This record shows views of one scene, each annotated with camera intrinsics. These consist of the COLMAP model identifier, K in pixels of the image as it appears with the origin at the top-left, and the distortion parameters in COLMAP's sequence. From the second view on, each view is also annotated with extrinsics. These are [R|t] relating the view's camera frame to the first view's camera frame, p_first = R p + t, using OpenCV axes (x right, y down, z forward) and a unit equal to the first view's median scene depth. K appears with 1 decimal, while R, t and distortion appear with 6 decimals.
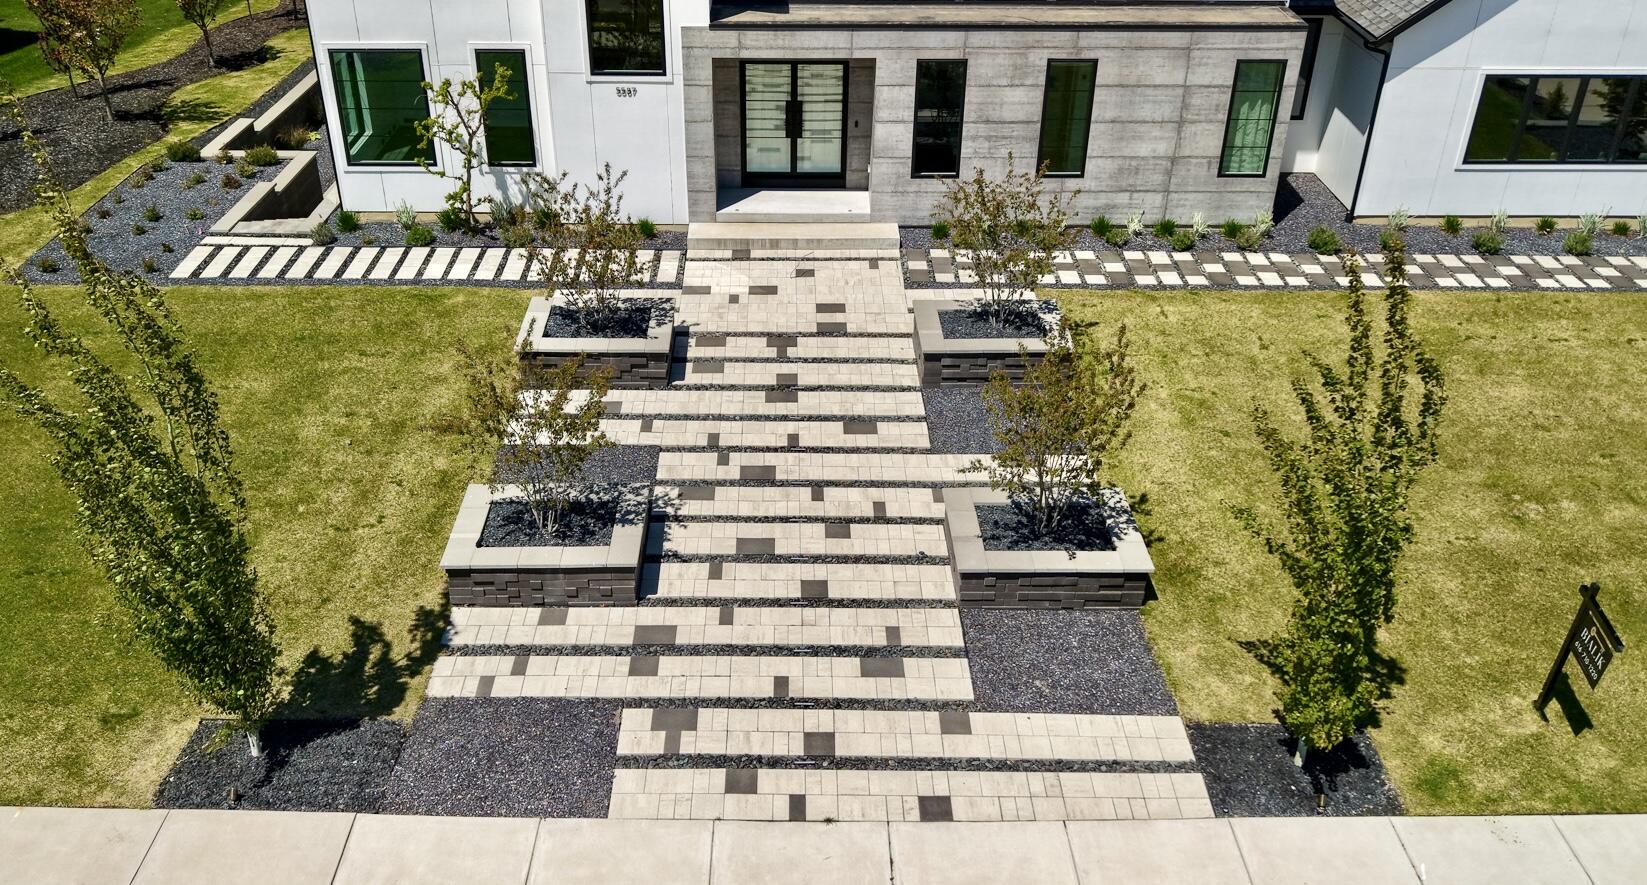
lens RADIAL K [[1343.7, 0, 763.8], [0, 1343.7, 465.3], [0, 0, 1]] dist [0.038556, -0.048161]
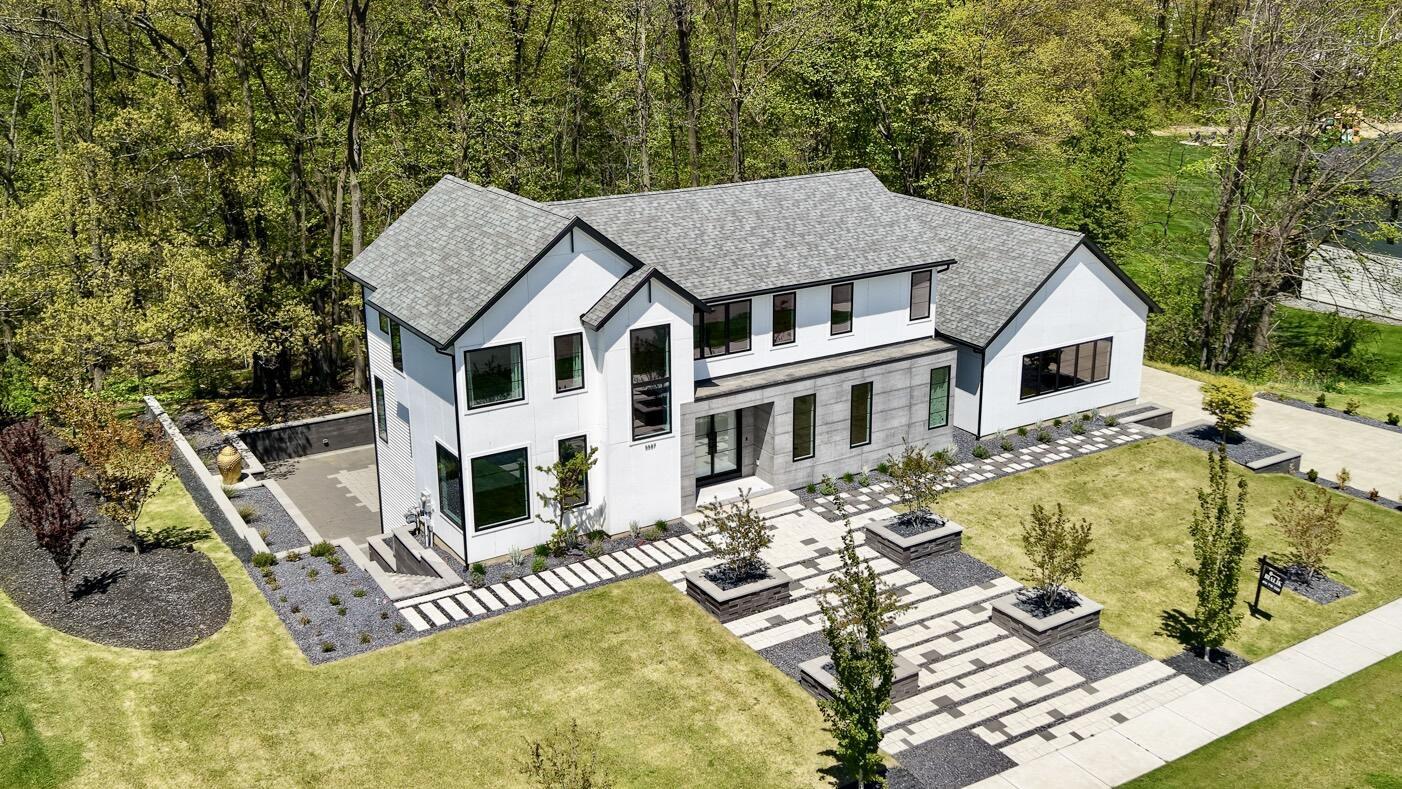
lens RADIAL K [[1363.2, 0, 714.9], [0, 1363.2, 384.5], [0, 0, 1]] dist [0.042816, 0.000000]
pose [[0.836616, -0.168088, 0.521364, -0.890200], [0.291456, 0.942448, -0.163844, -0.054726], [-0.463818, 0.289029, 0.837457, -0.447796]]
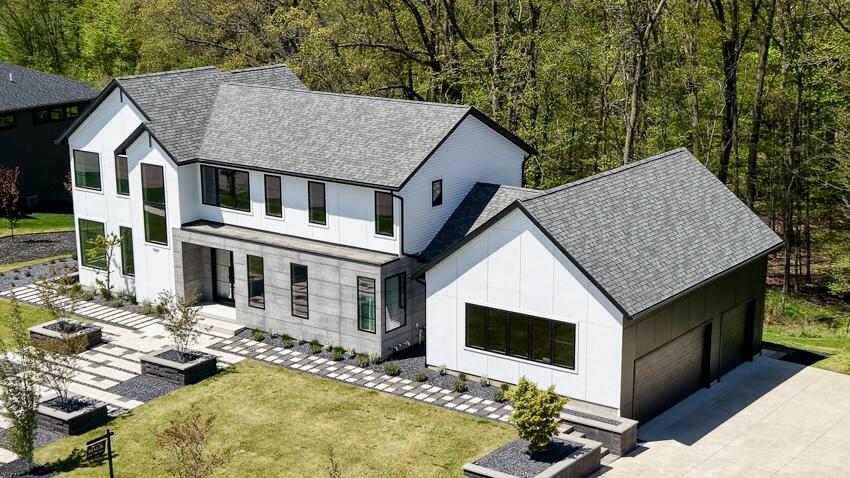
lens RADIAL K [[1371.8, 0, 423.5], [0, 1371.8, 241.9], [0, 0, 1]] dist [0.069399, 0.000000]
pose [[0.821182, 0.136287, -0.554153, 1.622338], [-0.300937, 0.928487, -0.217599, 0.092166], [0.484867, 0.345454, 0.803471, -0.714085]]
